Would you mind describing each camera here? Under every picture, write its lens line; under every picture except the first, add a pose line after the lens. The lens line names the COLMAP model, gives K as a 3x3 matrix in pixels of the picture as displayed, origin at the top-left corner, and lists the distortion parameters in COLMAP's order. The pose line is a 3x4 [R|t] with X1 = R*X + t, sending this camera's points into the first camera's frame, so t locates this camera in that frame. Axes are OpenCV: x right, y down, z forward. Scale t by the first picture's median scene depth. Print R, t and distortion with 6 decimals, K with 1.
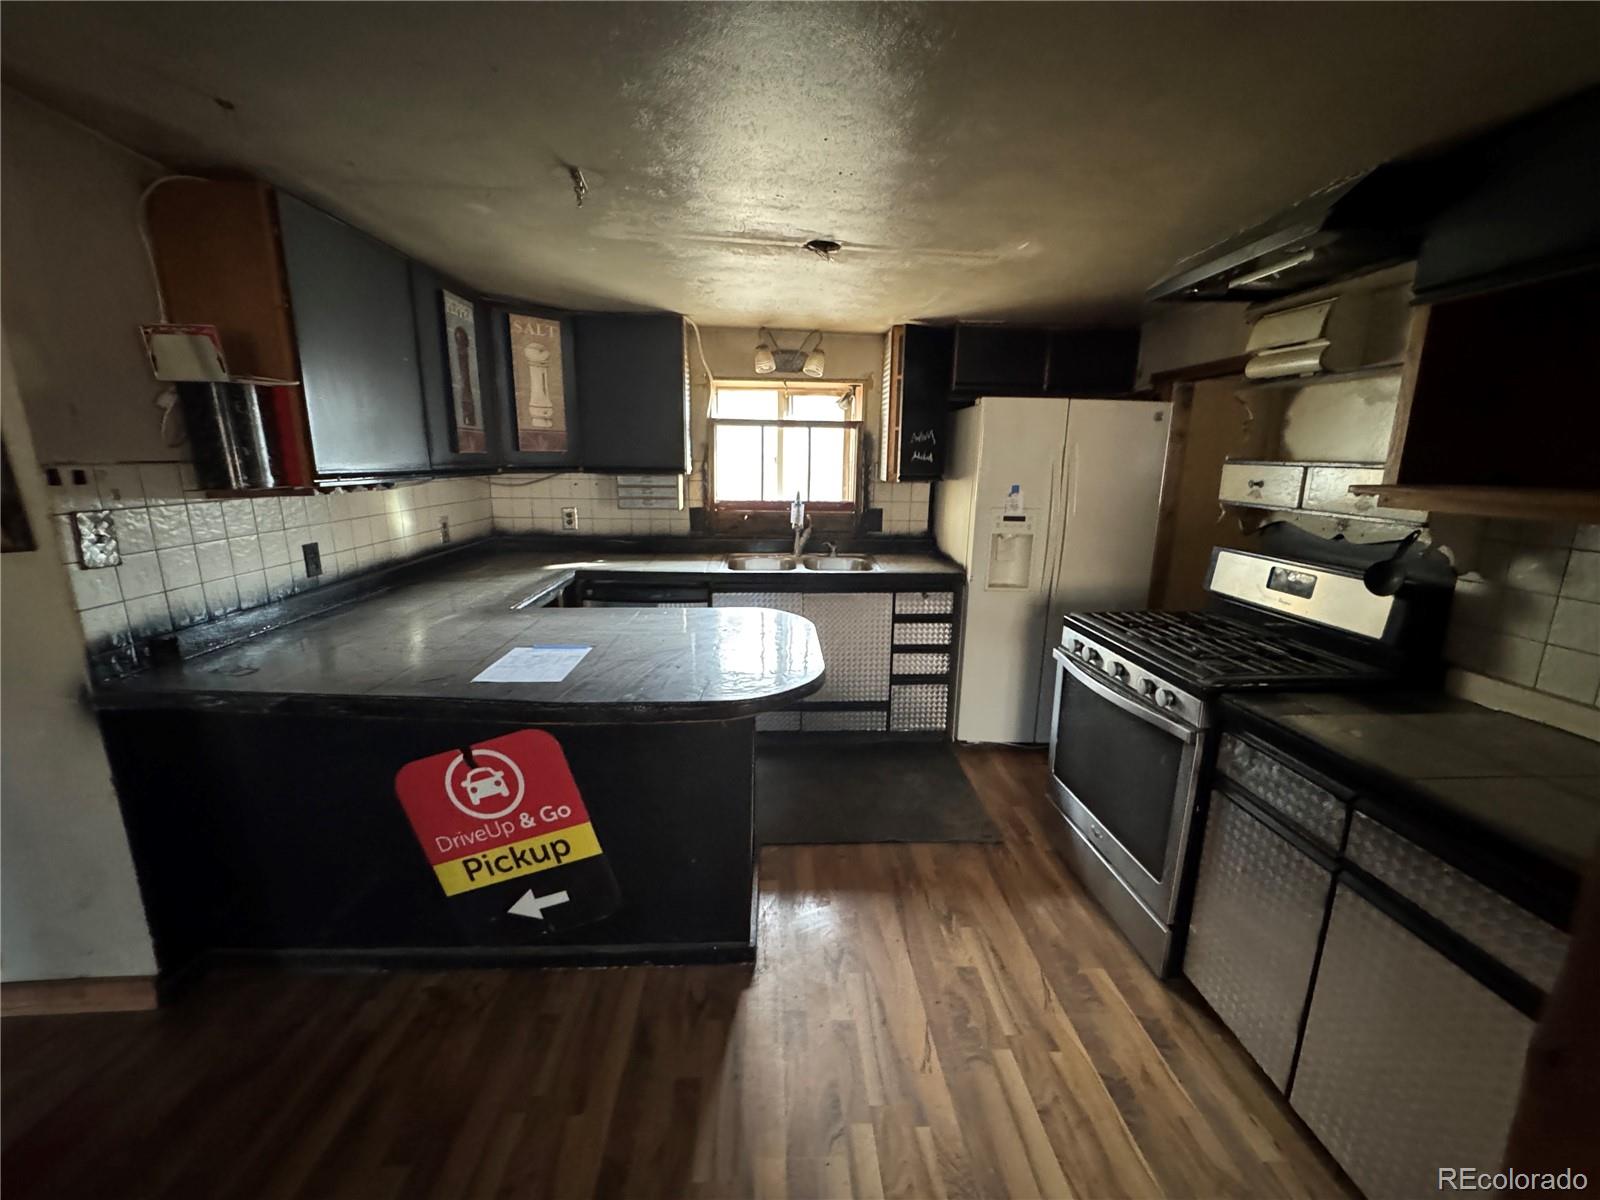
lens RADIAL K [[630.4, 0, 793.4], [0, 630.4, 594.1], [0, 0, 1]] dist [0.001240, -0.000256]
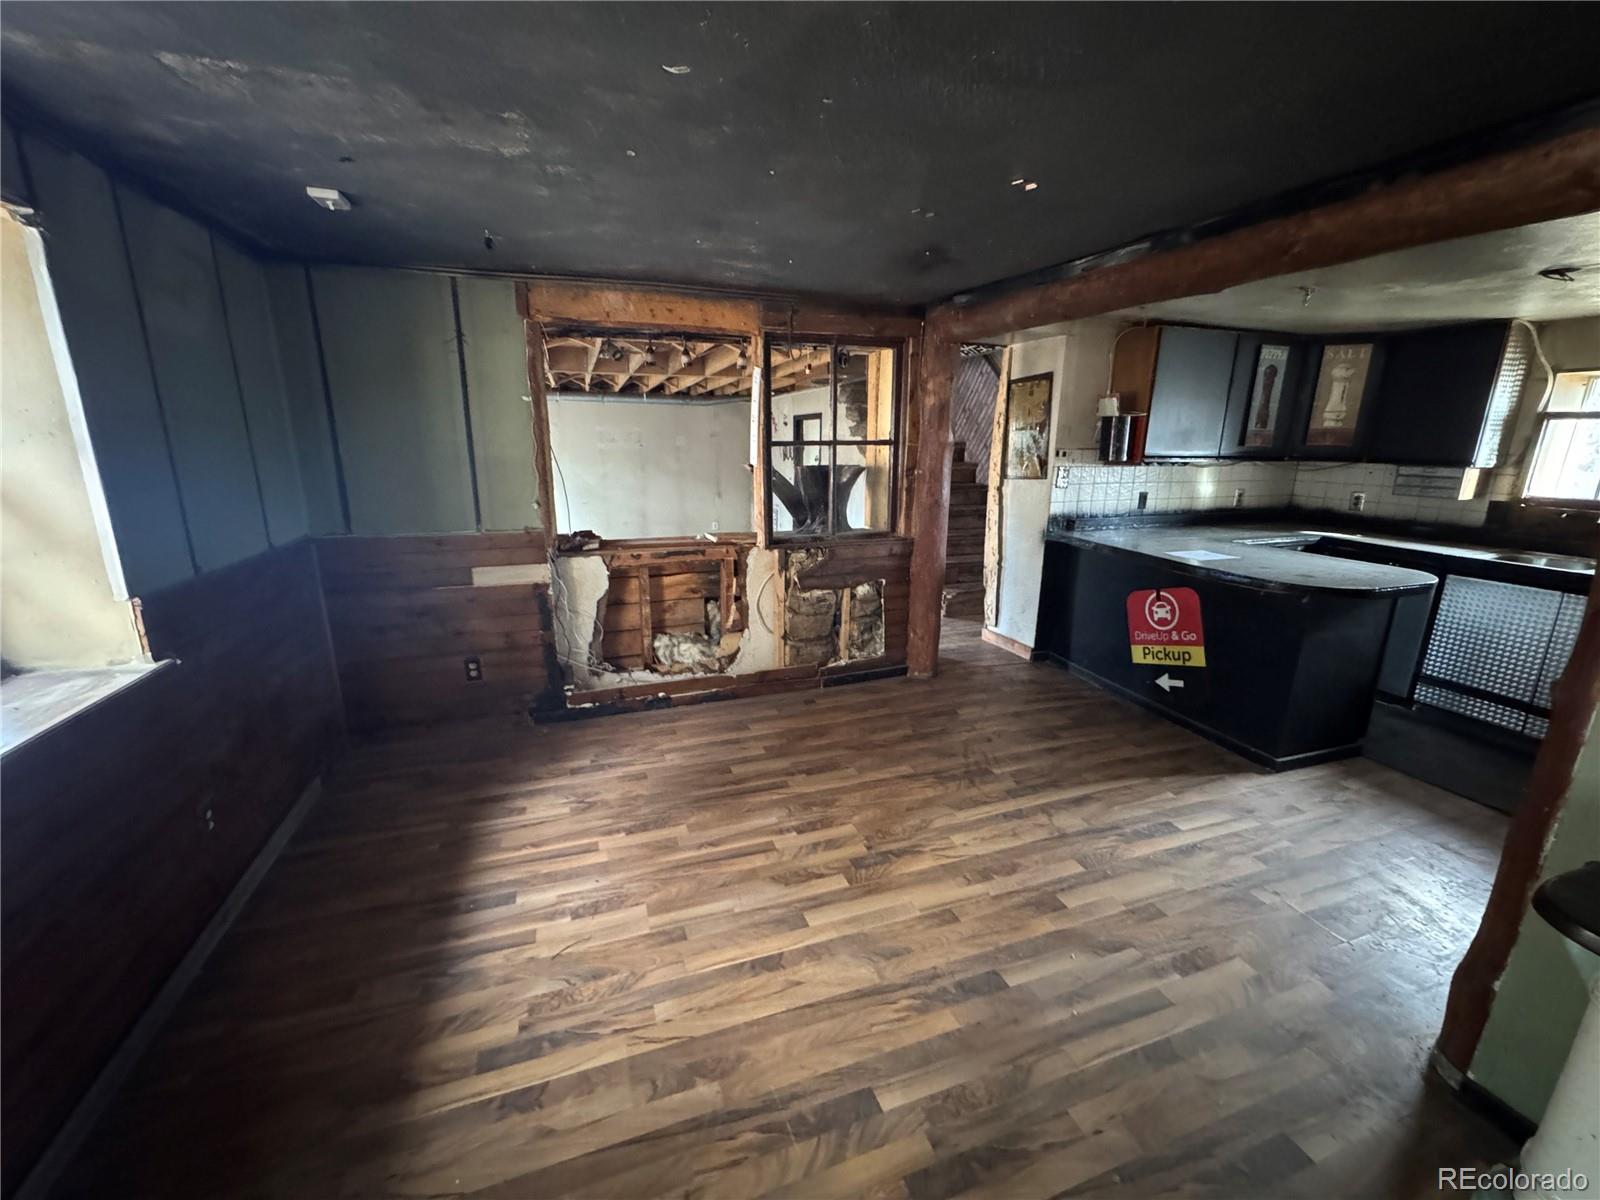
lens RADIAL K [[630.4, 0, 799.8], [0, 630.4, 592.4], [0, 0, 1]] dist [0.001240, -0.000256]
pose [[0.285659, 0.222509, -0.932142, 1.010707], [-0.214207, 0.962888, 0.164204, 0.156677], [0.934085, 0.152765, 0.322720, -0.713397]]
